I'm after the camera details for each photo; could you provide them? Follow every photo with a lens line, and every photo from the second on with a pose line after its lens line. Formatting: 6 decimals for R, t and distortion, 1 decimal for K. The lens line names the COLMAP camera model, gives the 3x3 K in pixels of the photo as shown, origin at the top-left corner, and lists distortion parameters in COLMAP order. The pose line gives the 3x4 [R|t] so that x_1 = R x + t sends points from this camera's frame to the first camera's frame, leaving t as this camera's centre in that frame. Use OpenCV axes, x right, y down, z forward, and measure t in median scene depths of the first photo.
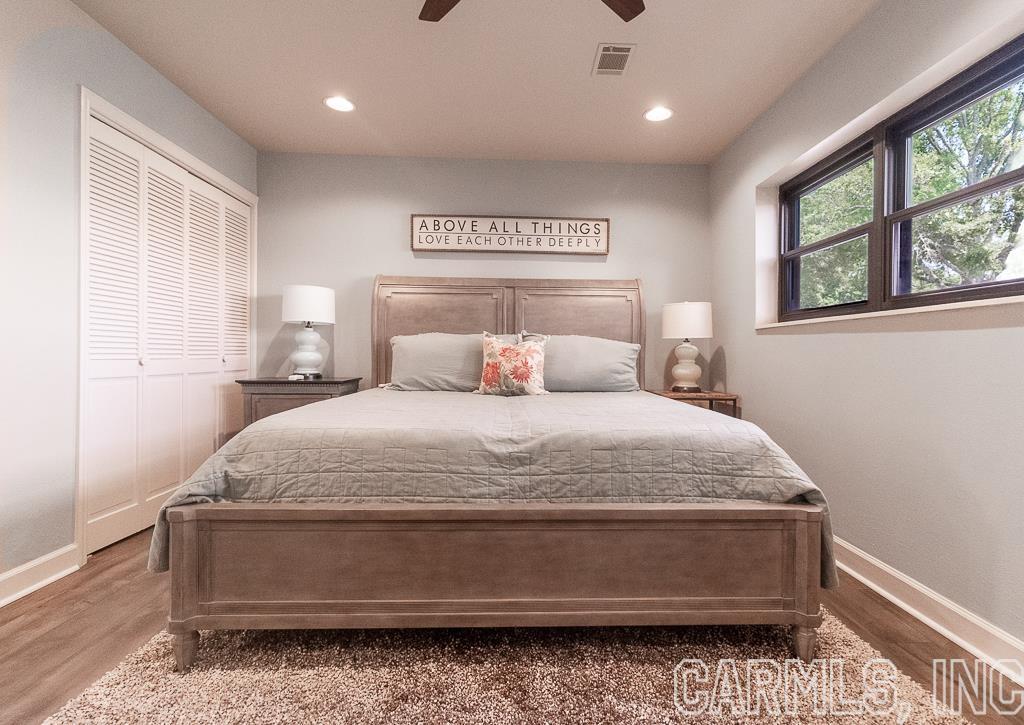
lens RADIAL K [[532.1, 0, 512.0], [0, 532.1, 362.5], [0, 0, 1]] dist [-0.000752, -0.000035]
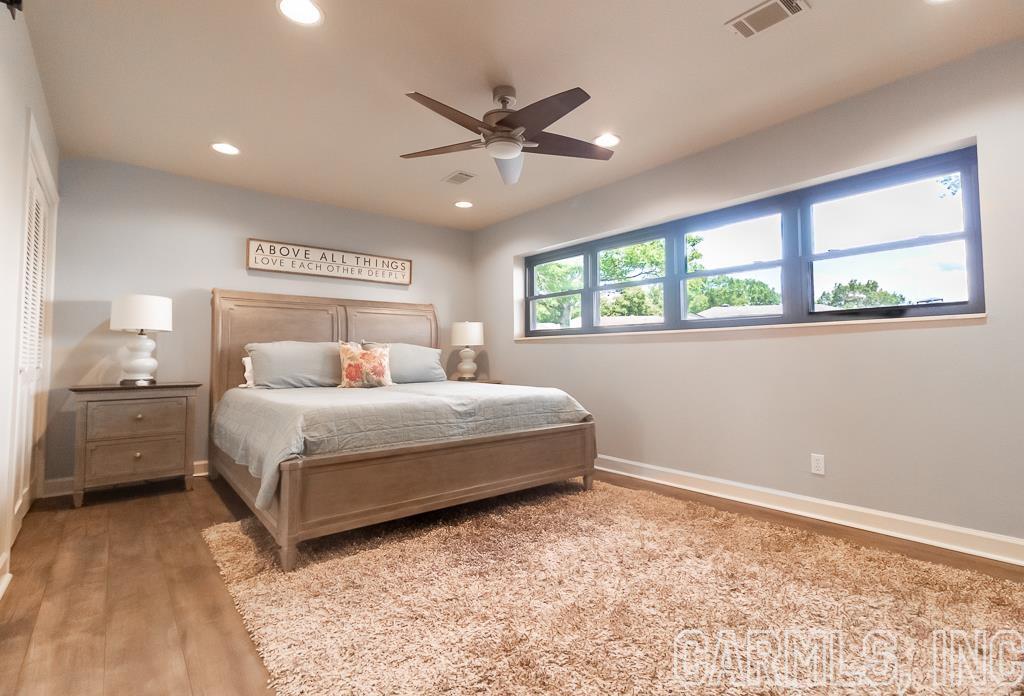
lens RADIAL K [[499.3, 0, 512.0], [0, 499.3, 348.0], [0, 0, 1]] dist [-0.000511, -0.000126]
pose [[0.805549, -0.003793, 0.592517, -0.421965], [0.022241, 0.999468, -0.023840, -0.001001], [-0.592111, 0.032383, 0.805205, -0.233270]]
